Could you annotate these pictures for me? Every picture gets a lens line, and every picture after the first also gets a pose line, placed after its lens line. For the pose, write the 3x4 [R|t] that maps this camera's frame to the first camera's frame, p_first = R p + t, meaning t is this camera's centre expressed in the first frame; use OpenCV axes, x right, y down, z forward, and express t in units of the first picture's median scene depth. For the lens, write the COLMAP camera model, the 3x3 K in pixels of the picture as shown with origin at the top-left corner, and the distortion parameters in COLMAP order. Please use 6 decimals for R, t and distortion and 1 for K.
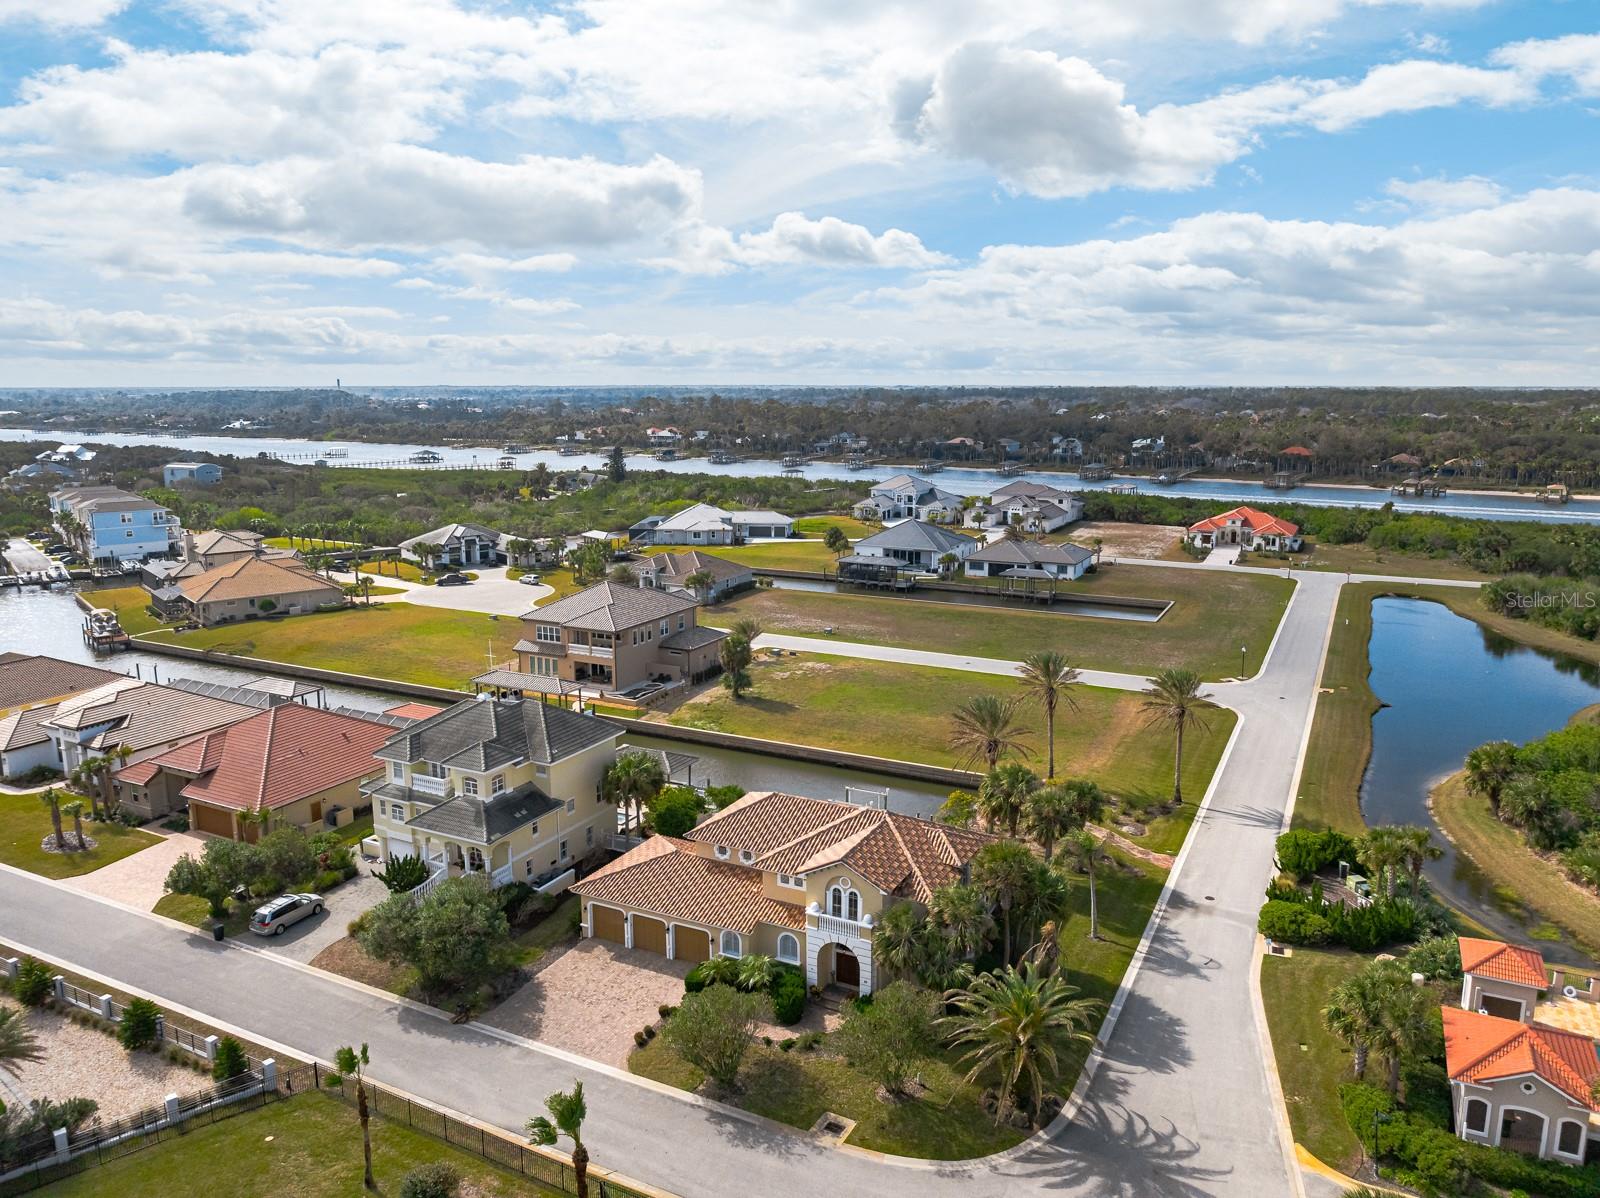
lens RADIAL K [[1136.7, 0, 800.0], [0, 1136.7, 599.0], [0, 0, 1]] dist [-0.025093, 0.002810]
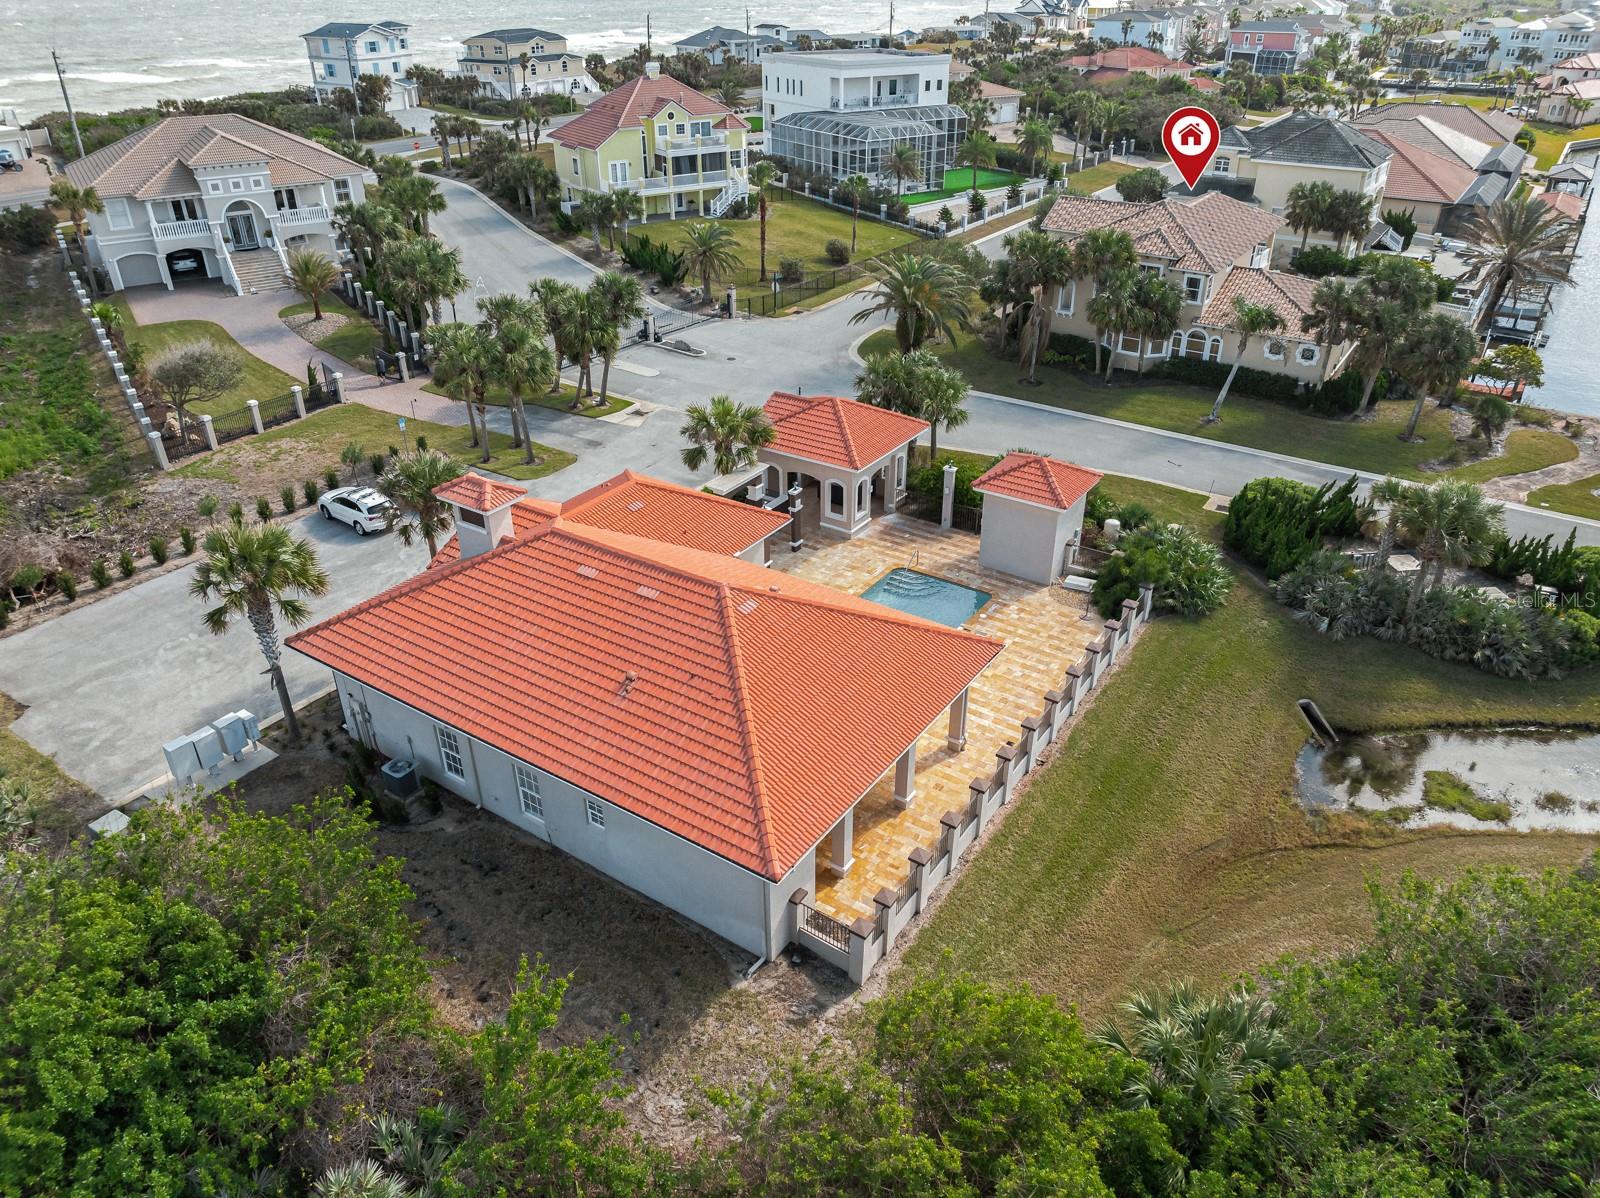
lens RADIAL K [[1126.5, 0, 804.2], [0, 1126.5, 588.9], [0, 0, 1]] dist [-0.027499, 0.016977]
pose [[-0.121642, 0.486940, -0.864923, 0.877669], [-0.182321, 0.845606, 0.501707, 0.024140], [0.975685, 0.218723, -0.014081, 0.576310]]
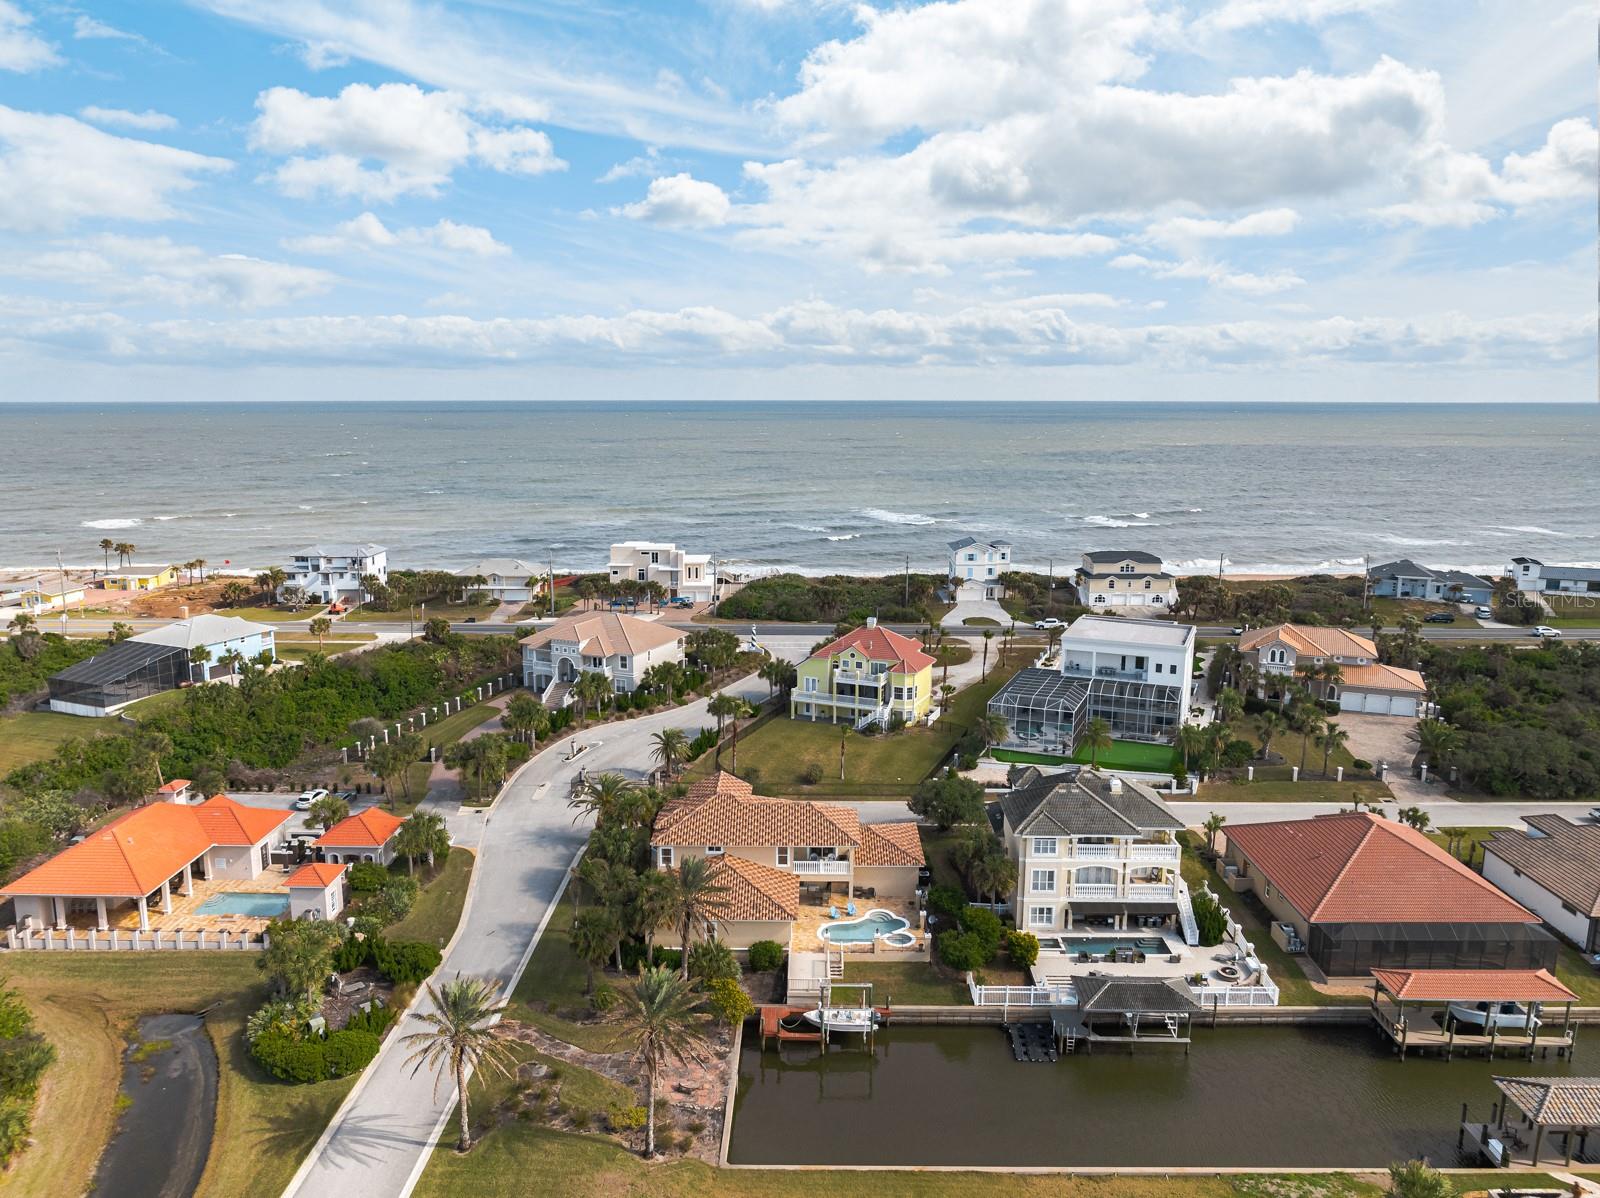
lens RADIAL K [[1135.2, 0, 795.5], [0, 1135.2, 582.8], [0, 0, 1]] dist [-0.030779, 0.012114]
pose [[-0.899612, 0.071708, -0.430762, 0.442956], [-0.081355, 0.941635, 0.326657, -0.411121], [0.429045, 0.328909, -0.841272, 1.627132]]
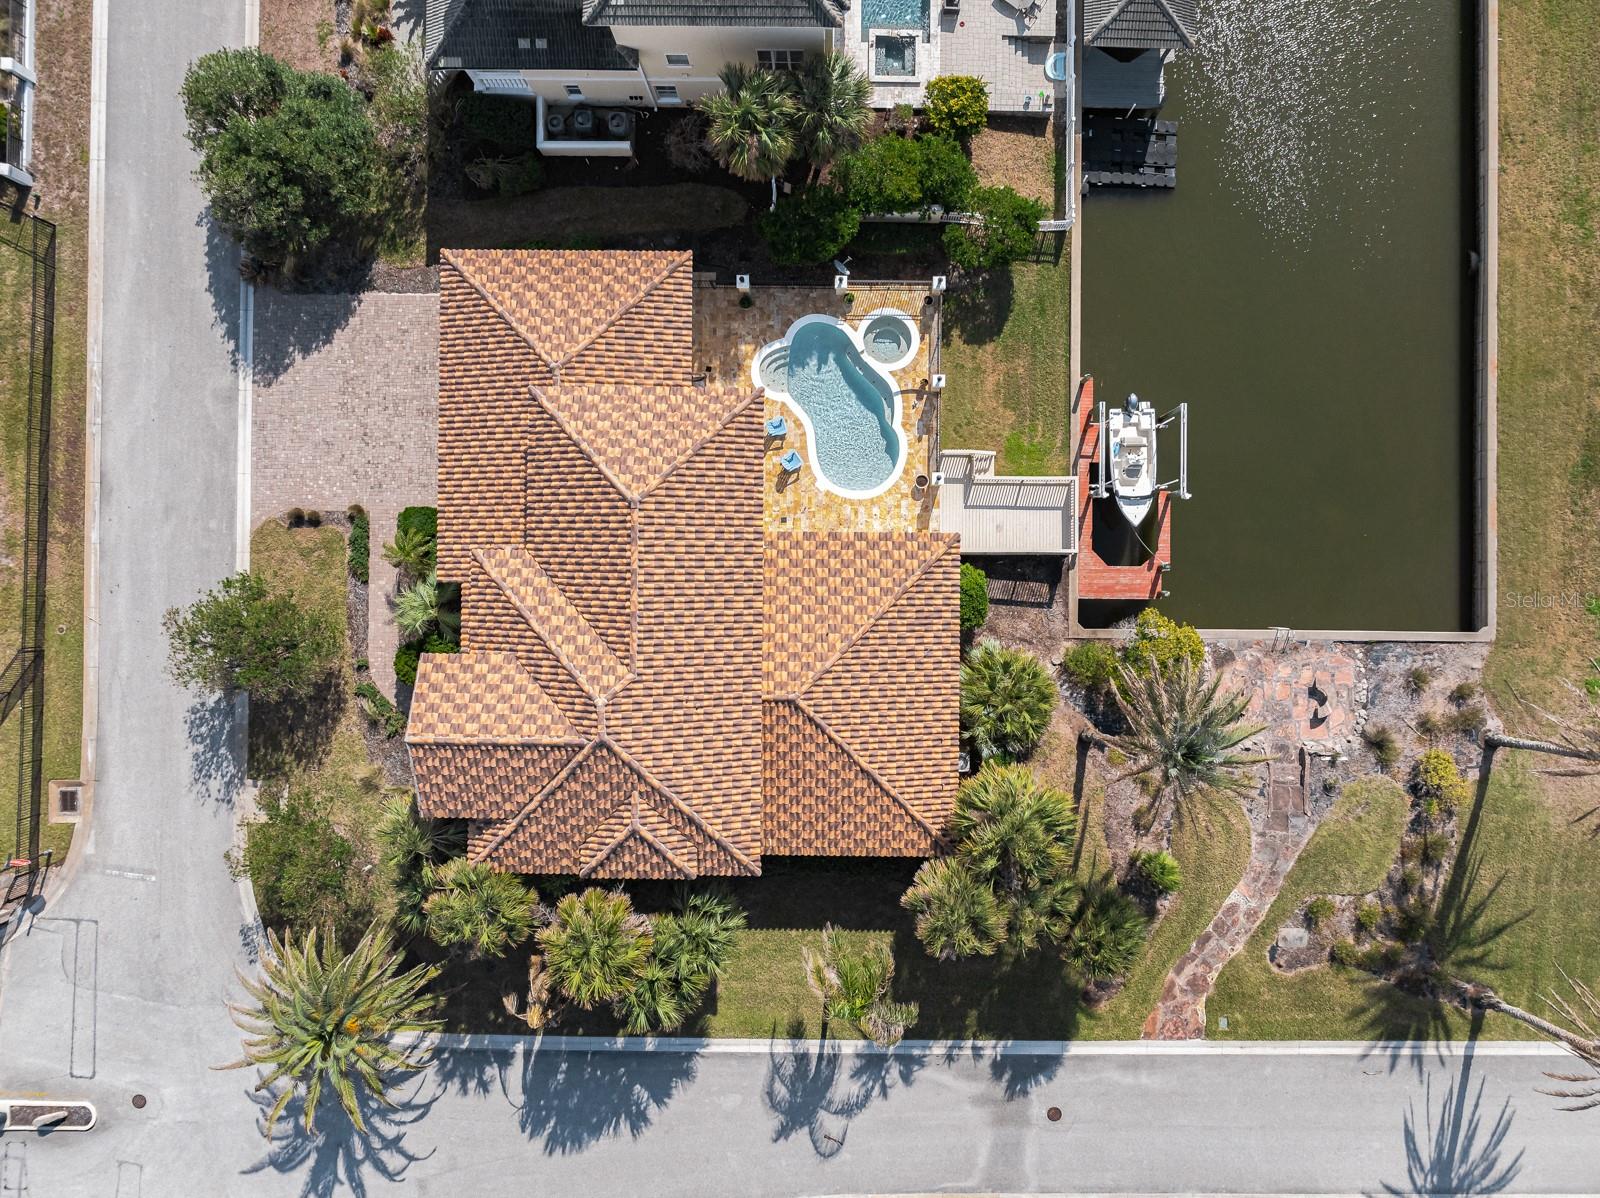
lens RADIAL K [[1166.9, 0, 831.4], [0, 1166.9, 567.9], [0, 0, 1]] dist [-0.024201, 0.006180]
pose [[0.444178, 0.895917, -0.006206, 0.040265], [-0.167100, 0.089646, 0.981856, -0.304262], [0.880218, -0.435082, 0.189527, 0.767466]]
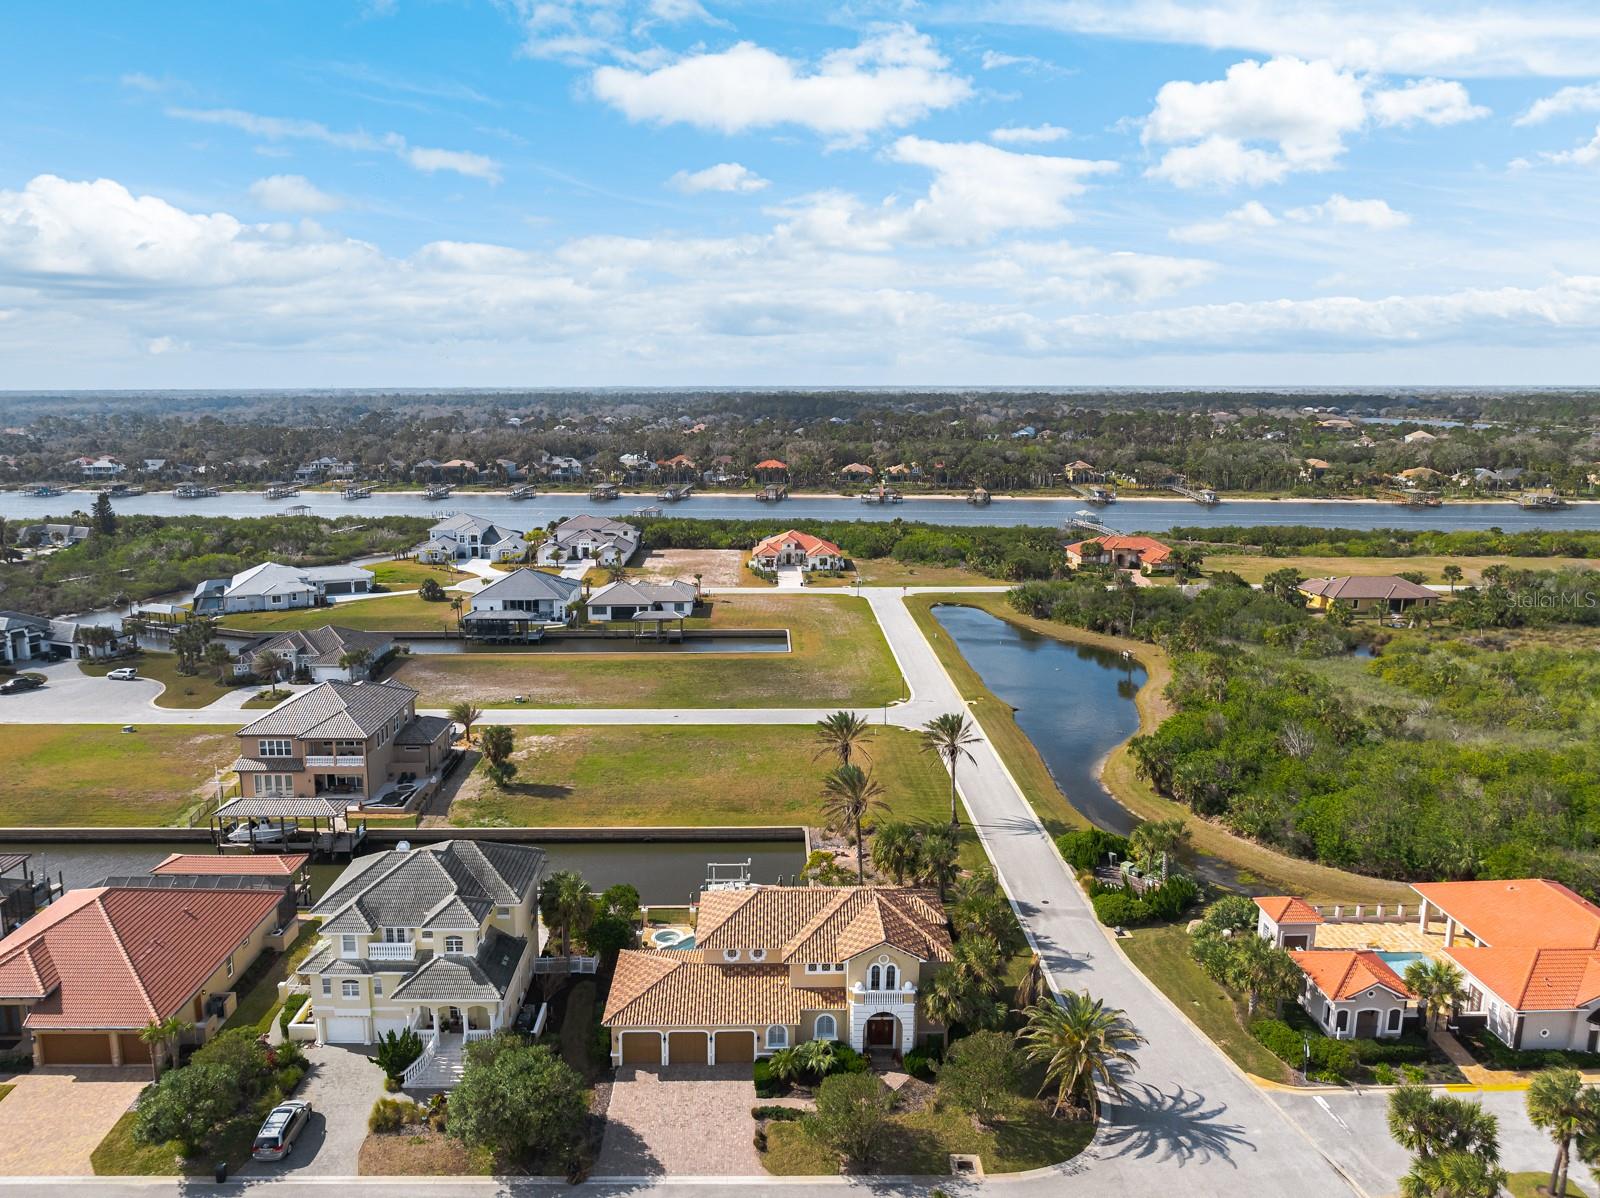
lens RADIAL K [[1138.7, 0, 770.4], [0, 1138.7, 539.1], [0, 0, 1]] dist [-0.027372, 0.009443]
pose [[0.888743, -0.064448, 0.453852, -0.395783], [0.087436, 0.995724, -0.029826, -0.111757], [-0.449989, 0.066190, 0.890578, -0.021657]]
